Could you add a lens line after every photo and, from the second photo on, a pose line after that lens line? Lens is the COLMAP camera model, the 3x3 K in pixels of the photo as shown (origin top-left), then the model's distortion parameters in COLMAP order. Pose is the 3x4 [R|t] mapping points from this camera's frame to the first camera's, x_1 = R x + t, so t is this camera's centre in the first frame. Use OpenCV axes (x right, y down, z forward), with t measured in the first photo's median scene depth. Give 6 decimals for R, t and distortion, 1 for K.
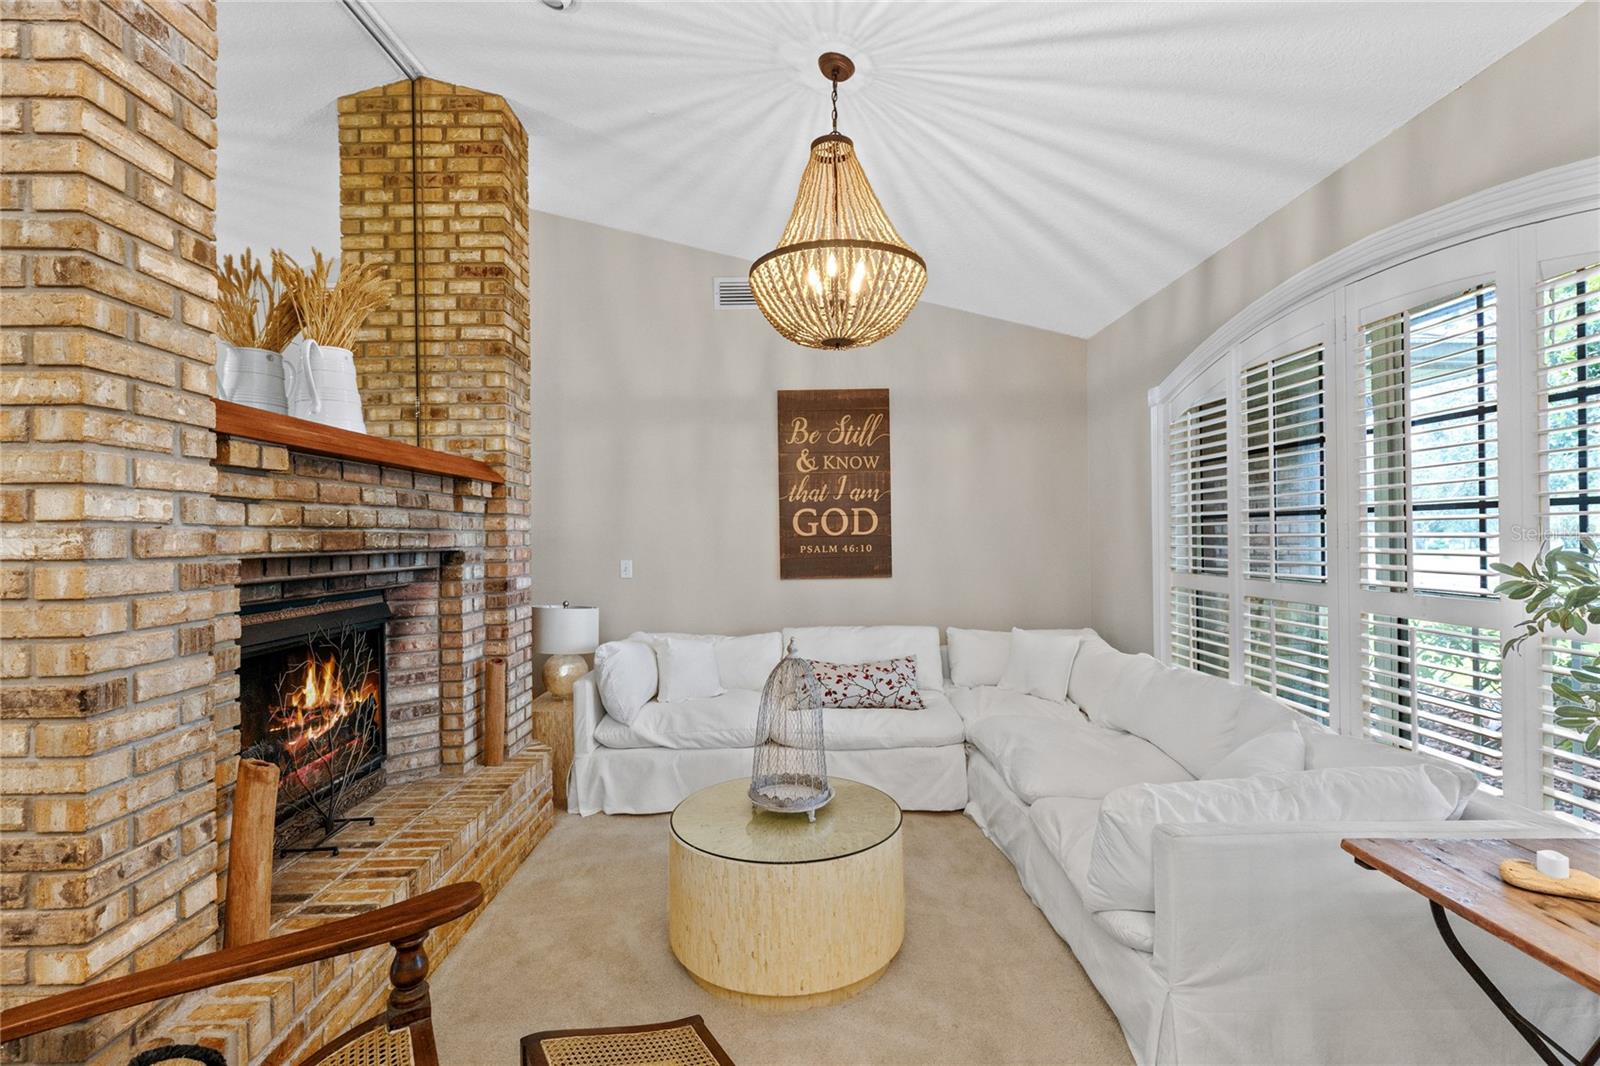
lens RADIAL K [[743.3, 0, 802.4], [0, 743.3, 536.8], [0, 0, 1]] dist [0.003027, -0.000045]
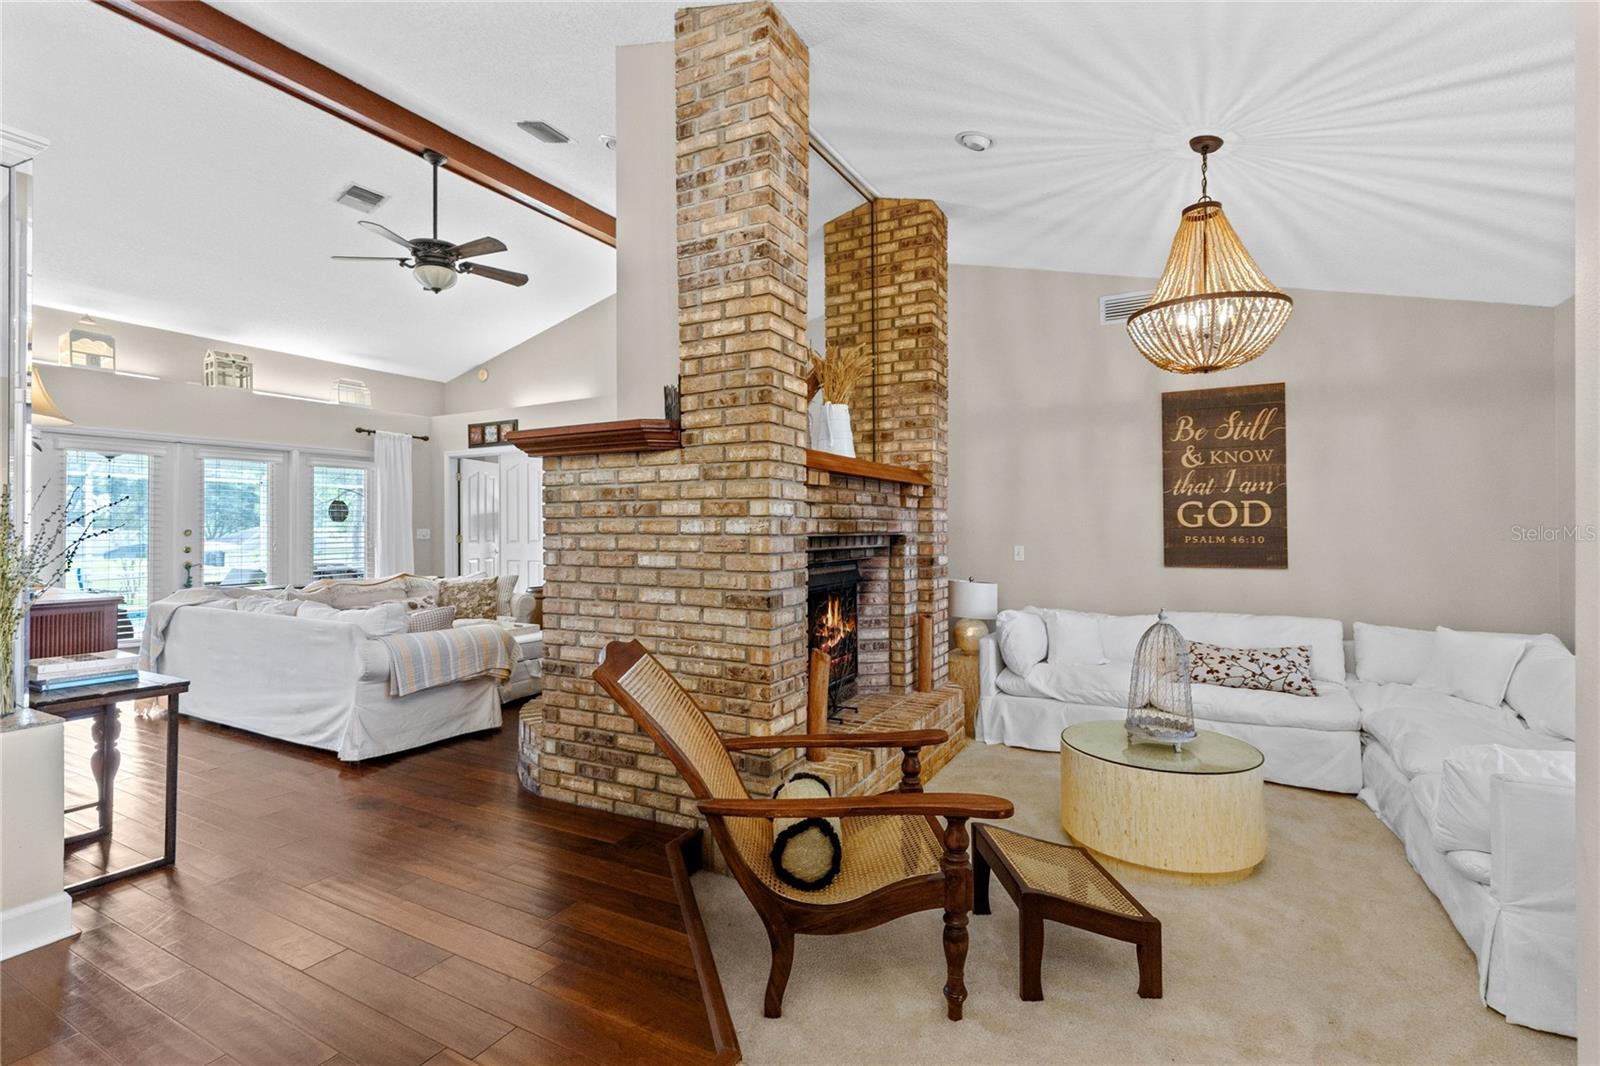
lens RADIAL K [[739.7, 0, 797.8], [0, 739.7, 514.6], [0, 0, 1]] dist [0.004379, -0.000730]
pose [[0.873876, 0.002072, -0.486144, 0.040753], [-0.009579, 0.999870, -0.012957, 0.000487], [0.486055, 0.015979, 0.873782, -0.294337]]
